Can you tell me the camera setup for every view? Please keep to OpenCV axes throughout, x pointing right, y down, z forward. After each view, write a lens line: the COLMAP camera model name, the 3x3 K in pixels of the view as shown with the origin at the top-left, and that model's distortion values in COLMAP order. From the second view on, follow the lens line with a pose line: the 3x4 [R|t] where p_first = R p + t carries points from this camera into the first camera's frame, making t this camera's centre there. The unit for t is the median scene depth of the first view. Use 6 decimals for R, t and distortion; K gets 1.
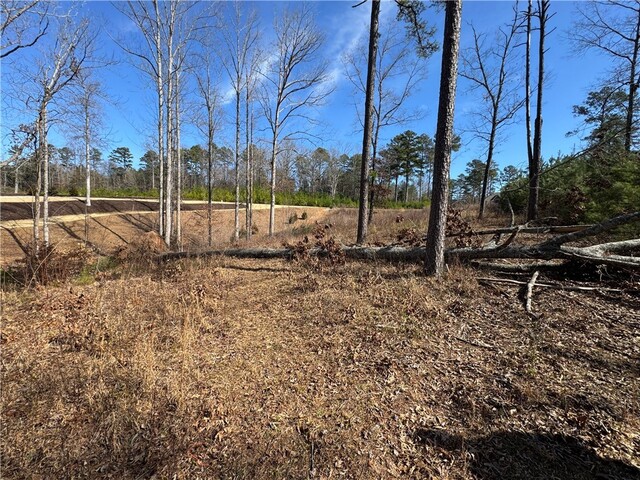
lens RADIAL K [[254.6, 0, 318.3], [0, 254.6, 235.6], [0, 0, 1]] dist [-0.002043, 0.000254]
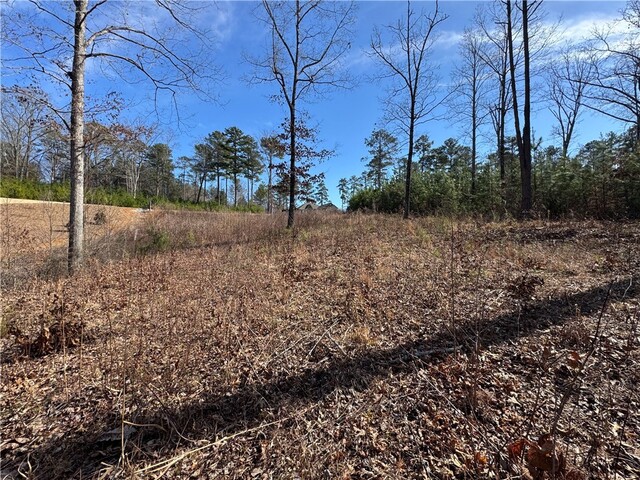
lens RADIAL K [[254.6, 0, 321.3], [0, 254.6, 240.1], [0, 0, 1]] dist [-0.002043, 0.000254]
pose [[0.719988, -0.039956, 0.692835, -0.094538], [0.051431, 0.998668, 0.004146, -0.001178], [-0.692078, 0.032648, 0.721084, 0.222795]]
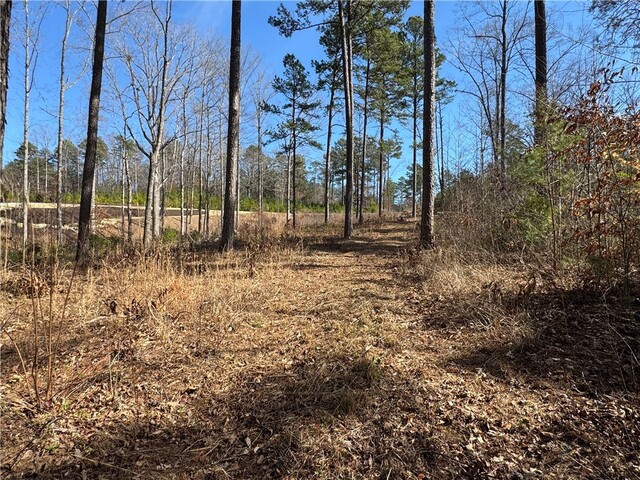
lens RADIAL K [[368.0, 0, 322.4], [0, 368.0, 240.3], [0, 0, 1]] dist [0.004799, 0.000524]
pose [[0.956799, -0.035506, 0.288572, -0.310737], [0.048669, 0.998070, -0.038563, 0.077374], [-0.286646, 0.050942, 0.956681, -0.537230]]
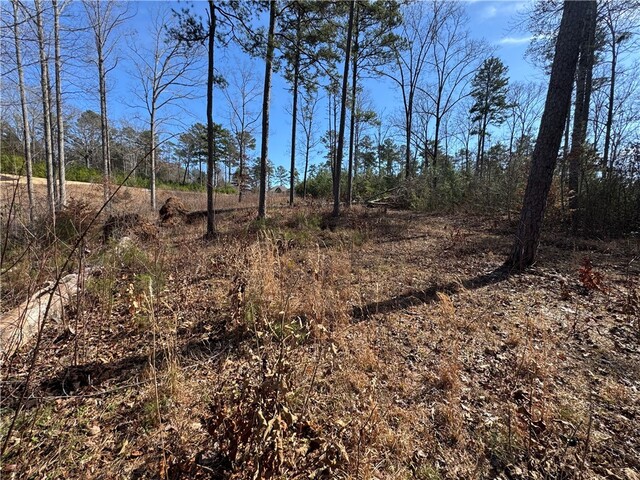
lens RADIAL K [[254.6, 0, 314.4], [0, 254.6, 240.6], [0, 0, 1]] dist [-0.002043, 0.000254]
pose [[0.688947, -0.075185, 0.720902, -0.263028], [0.027995, 0.996624, 0.077187, 0.036341], [-0.724271, -0.032996, 0.688725, -0.131907]]
